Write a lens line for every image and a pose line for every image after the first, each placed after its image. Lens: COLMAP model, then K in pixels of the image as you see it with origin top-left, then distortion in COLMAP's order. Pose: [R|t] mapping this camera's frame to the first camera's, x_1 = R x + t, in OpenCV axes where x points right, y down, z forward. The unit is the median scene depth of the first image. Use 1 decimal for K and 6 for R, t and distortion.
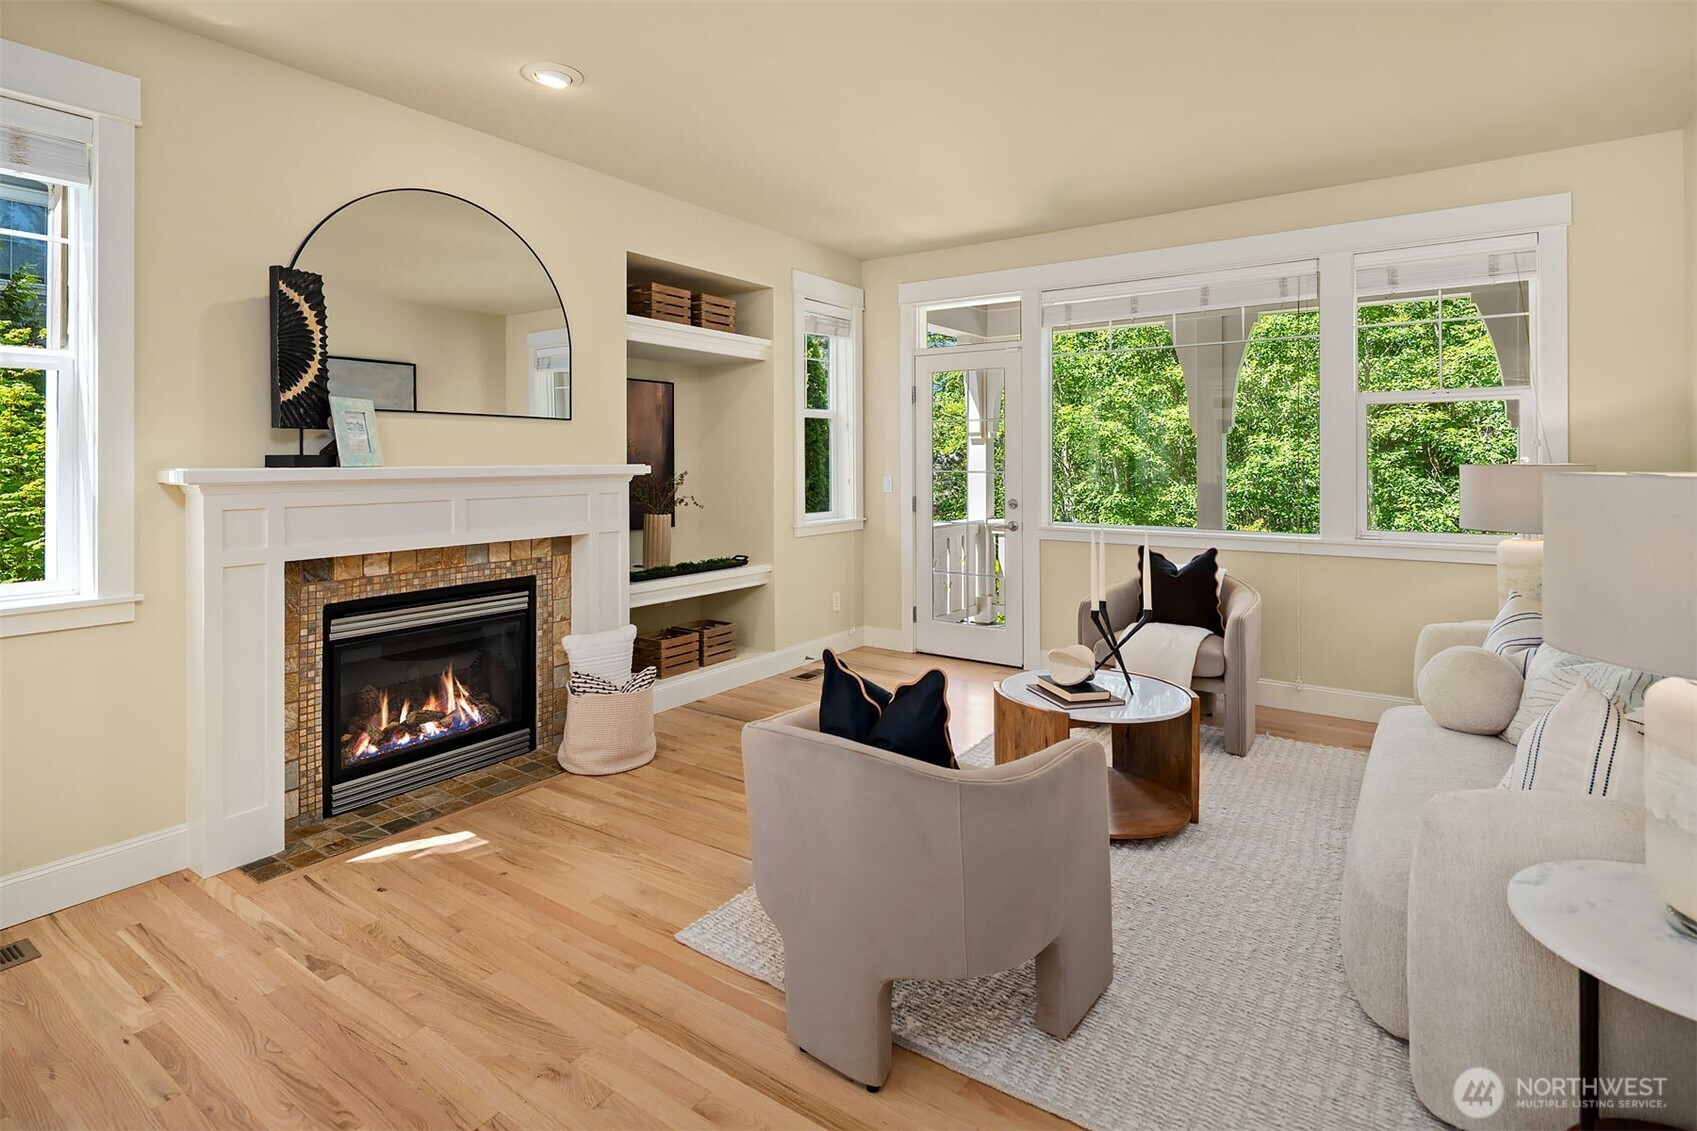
lens RADIAL K [[840.5, 0, 964.4], [0, 840.5, 458.6], [0, 0, 1]] dist [0.001925, -0.003771]
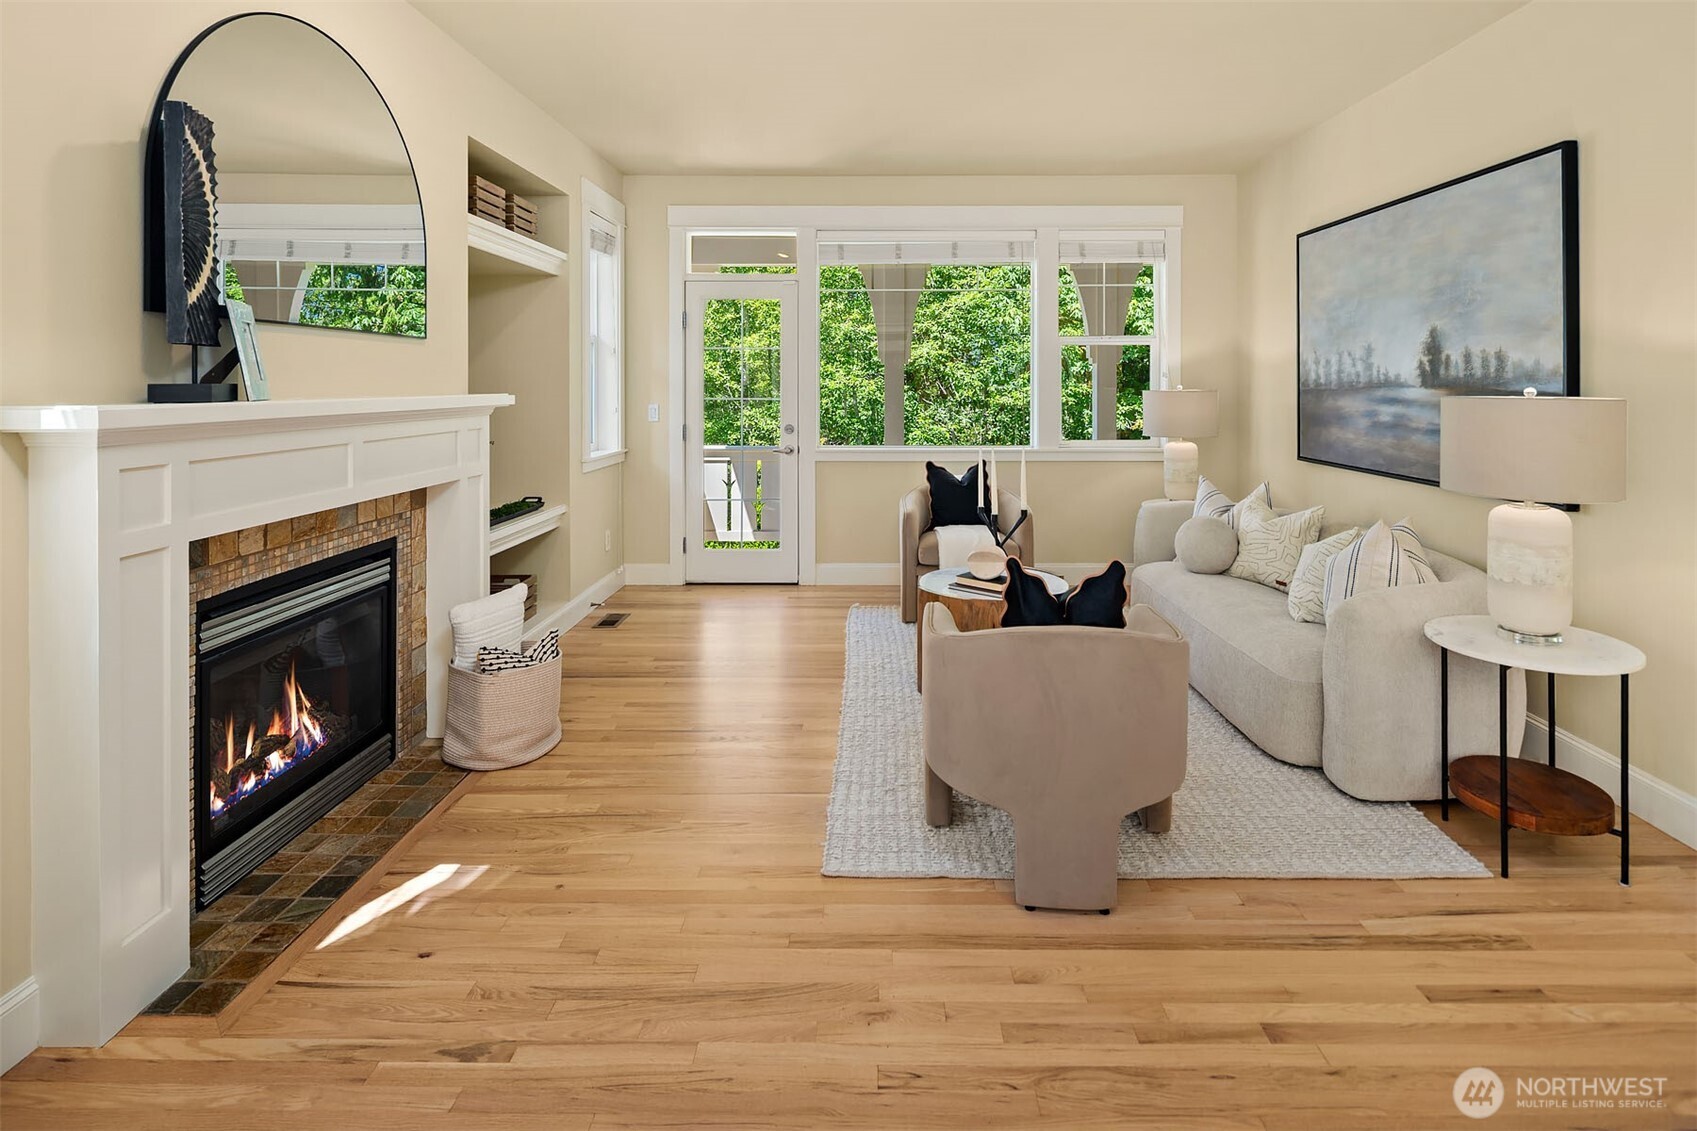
lens RADIAL K [[840.5, 0, 852.2], [0, 840.5, 382.7], [0, 0, 1]] dist [0.001925, -0.003771]
pose [[0.825880, 0.002393, 0.563840, -0.644011], [-0.003022, 0.999995, 0.000182, -0.006077], [-0.563837, -0.001855, 0.825884, 0.122245]]
